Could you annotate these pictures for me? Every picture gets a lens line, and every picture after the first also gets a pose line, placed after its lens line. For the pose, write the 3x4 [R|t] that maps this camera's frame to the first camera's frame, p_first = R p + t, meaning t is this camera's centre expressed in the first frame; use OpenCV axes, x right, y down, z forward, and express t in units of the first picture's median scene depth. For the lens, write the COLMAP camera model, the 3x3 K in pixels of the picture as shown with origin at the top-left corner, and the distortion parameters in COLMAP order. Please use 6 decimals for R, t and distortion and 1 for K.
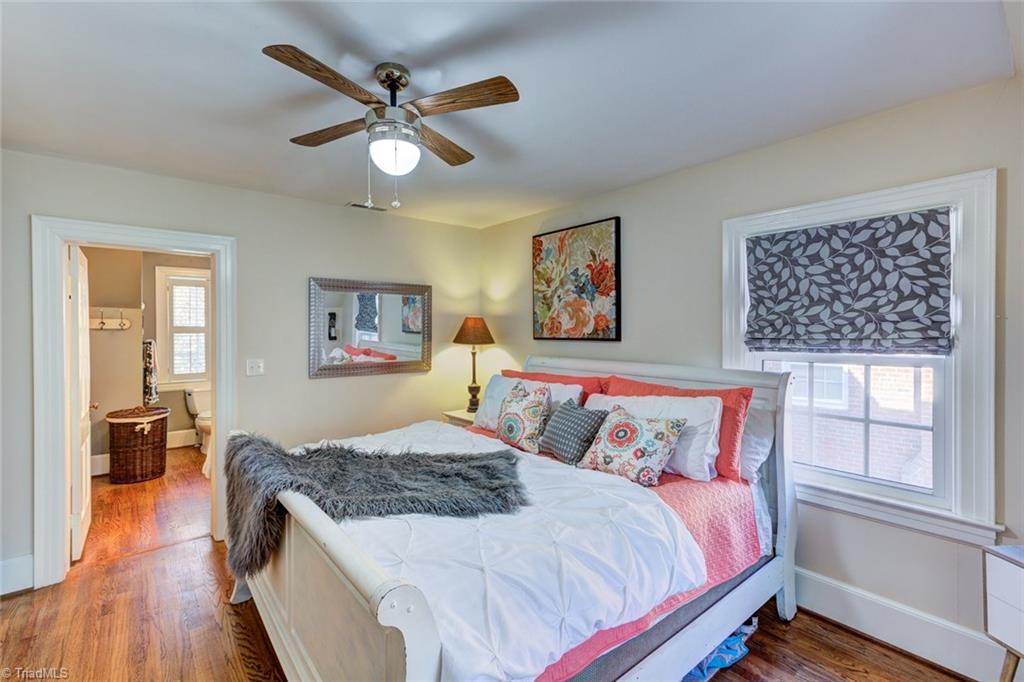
lens RADIAL K [[463.2, 0, 513.4], [0, 463.2, 334.7], [0, 0, 1]] dist [0.011812, 0.001014]
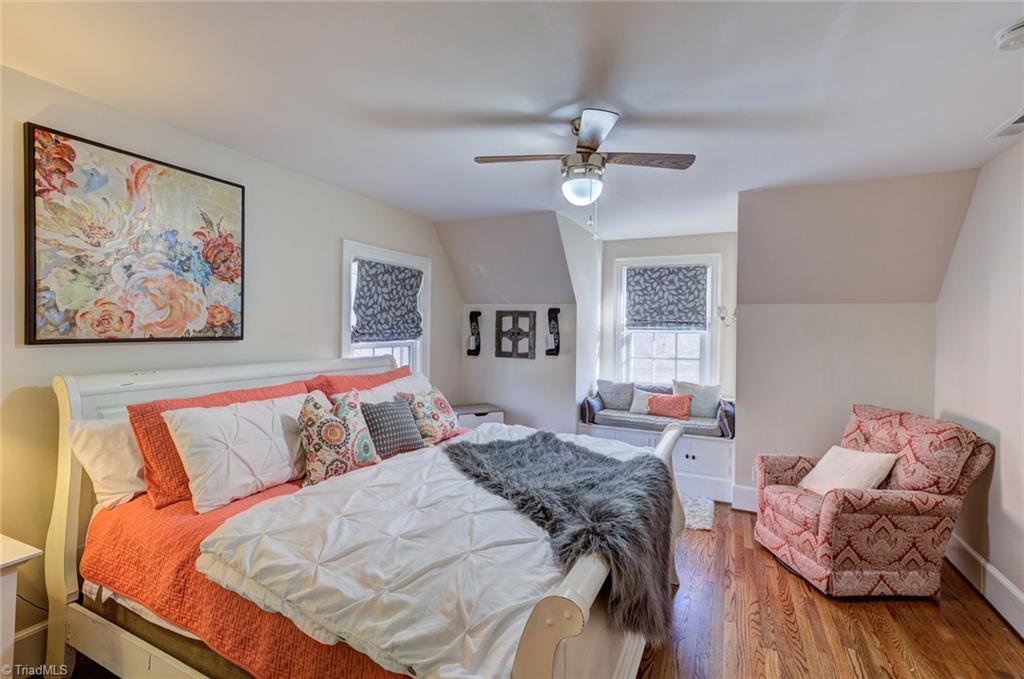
lens RADIAL K [[463.2, 0, 511.3], [0, 463.2, 334.7], [0, 0, 1]] dist [0.011812, 0.001014]
pose [[-0.409514, -0.014691, 0.912185, -0.673550], [0.000194, 0.999869, 0.016190, -0.007710], [-0.912304, 0.006807, -0.409458, 0.855177]]
